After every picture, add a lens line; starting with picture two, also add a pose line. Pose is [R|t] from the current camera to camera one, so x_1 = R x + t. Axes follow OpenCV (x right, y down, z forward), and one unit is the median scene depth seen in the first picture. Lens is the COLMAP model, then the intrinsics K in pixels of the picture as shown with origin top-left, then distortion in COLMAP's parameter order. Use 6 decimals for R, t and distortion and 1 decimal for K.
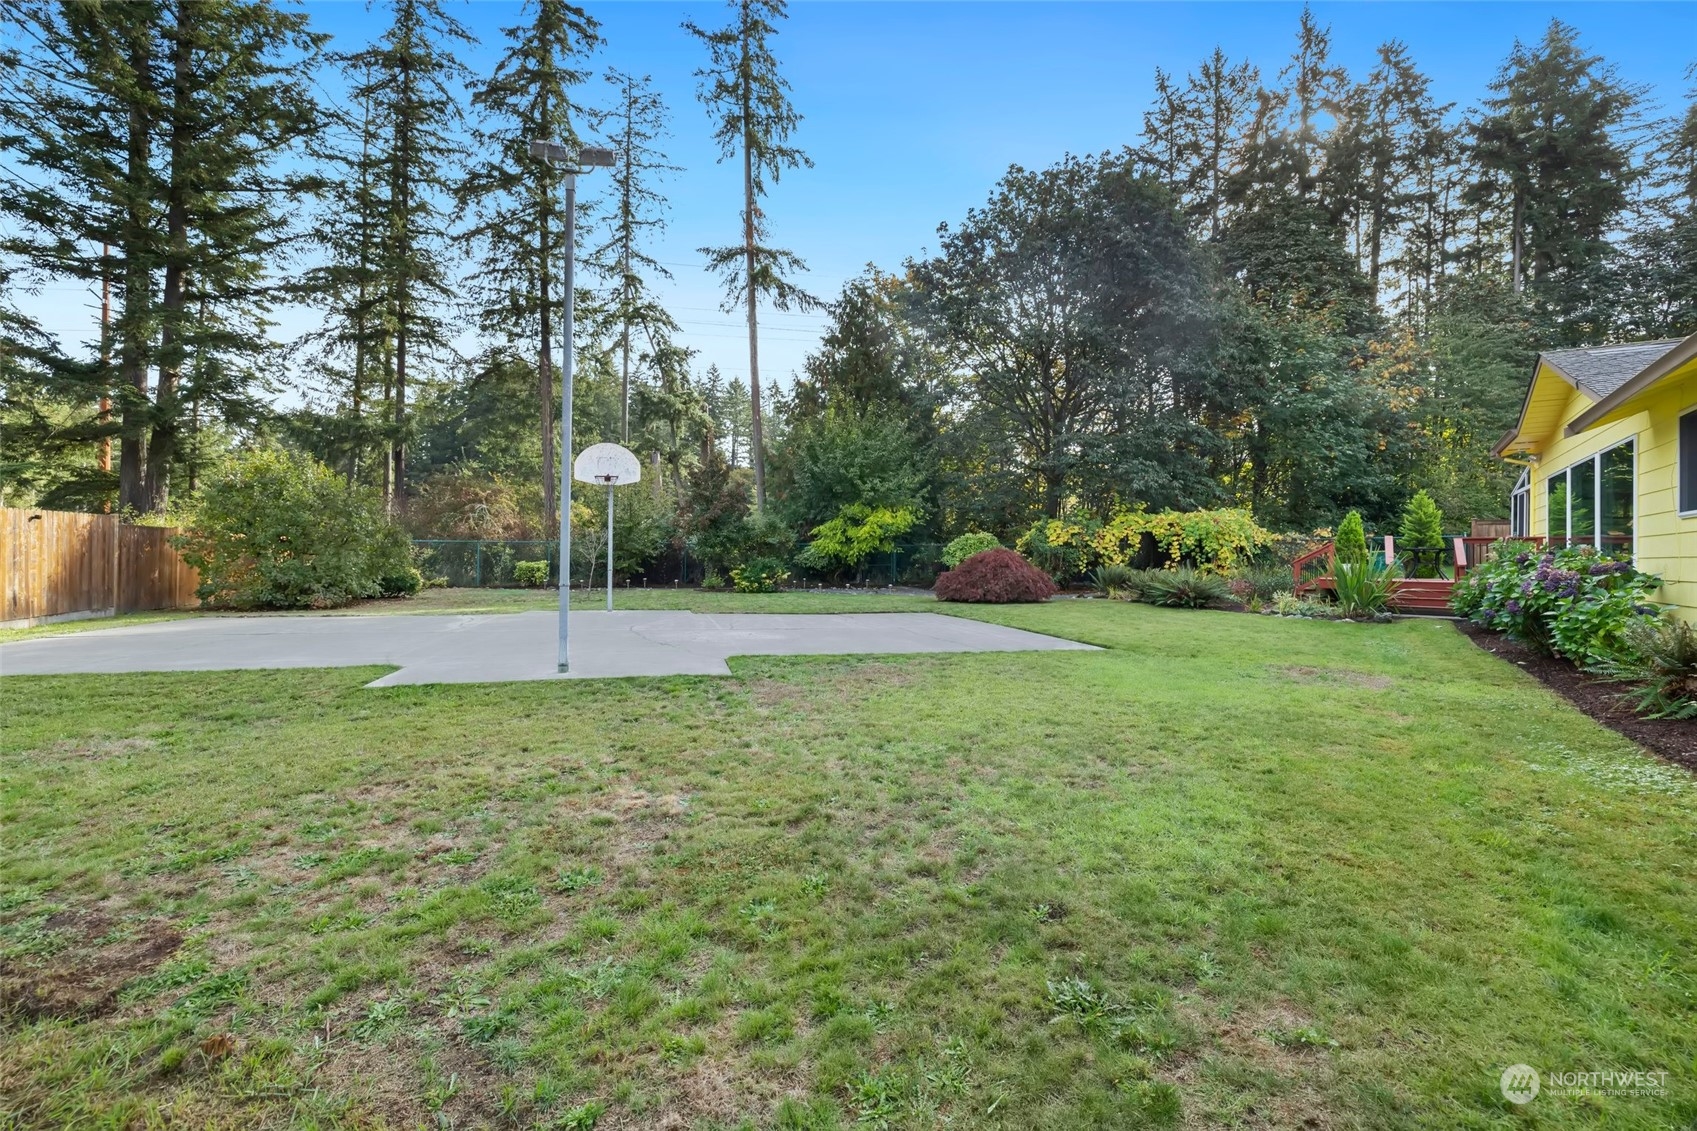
lens RADIAL K [[706.7, 0, 839.7], [0, 706.7, 564.3], [0, 0, 1]] dist [0.000295, -0.000079]
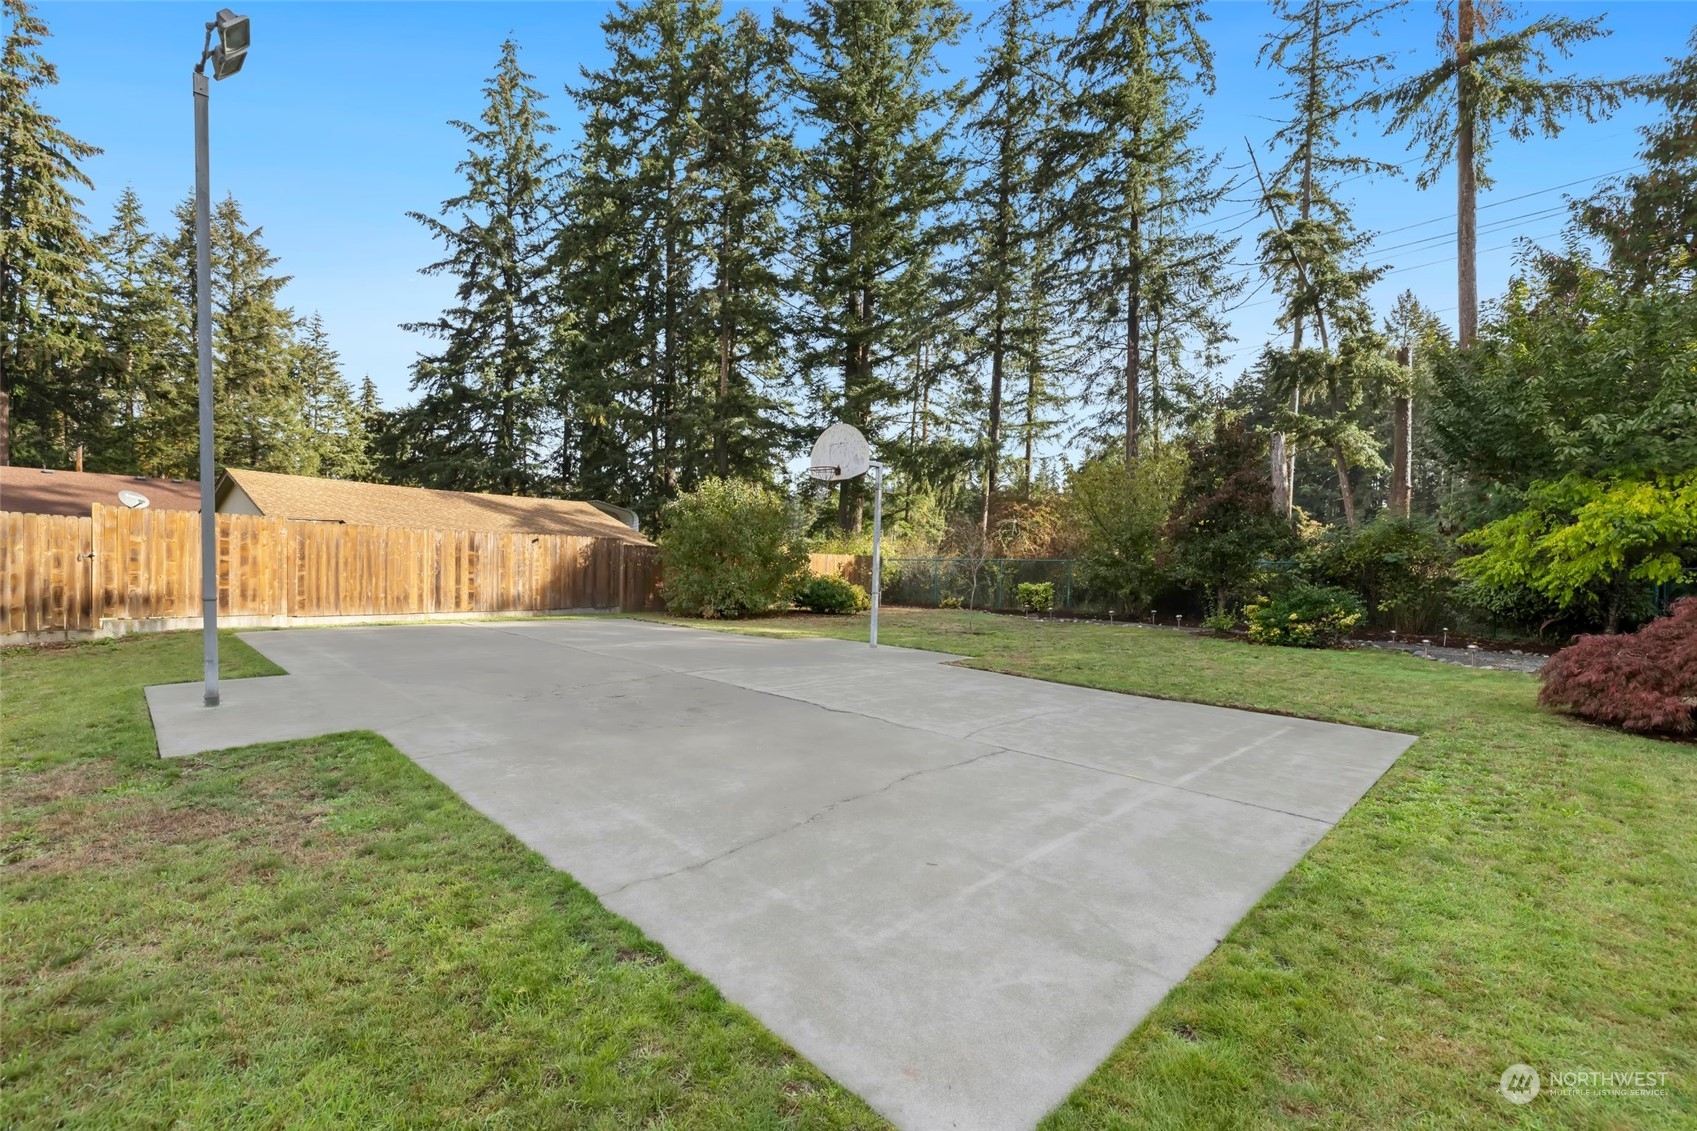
lens RADIAL K [[727.1, 0, 845.1], [0, 727.1, 596.4], [0, 0, 1]] dist [0.001321, -0.000592]
pose [[0.493206, 0.040113, -0.868987, 0.191753], [-0.028633, 0.999144, 0.029871, -0.006594], [0.869441, 0.010149, 0.493932, 0.311095]]
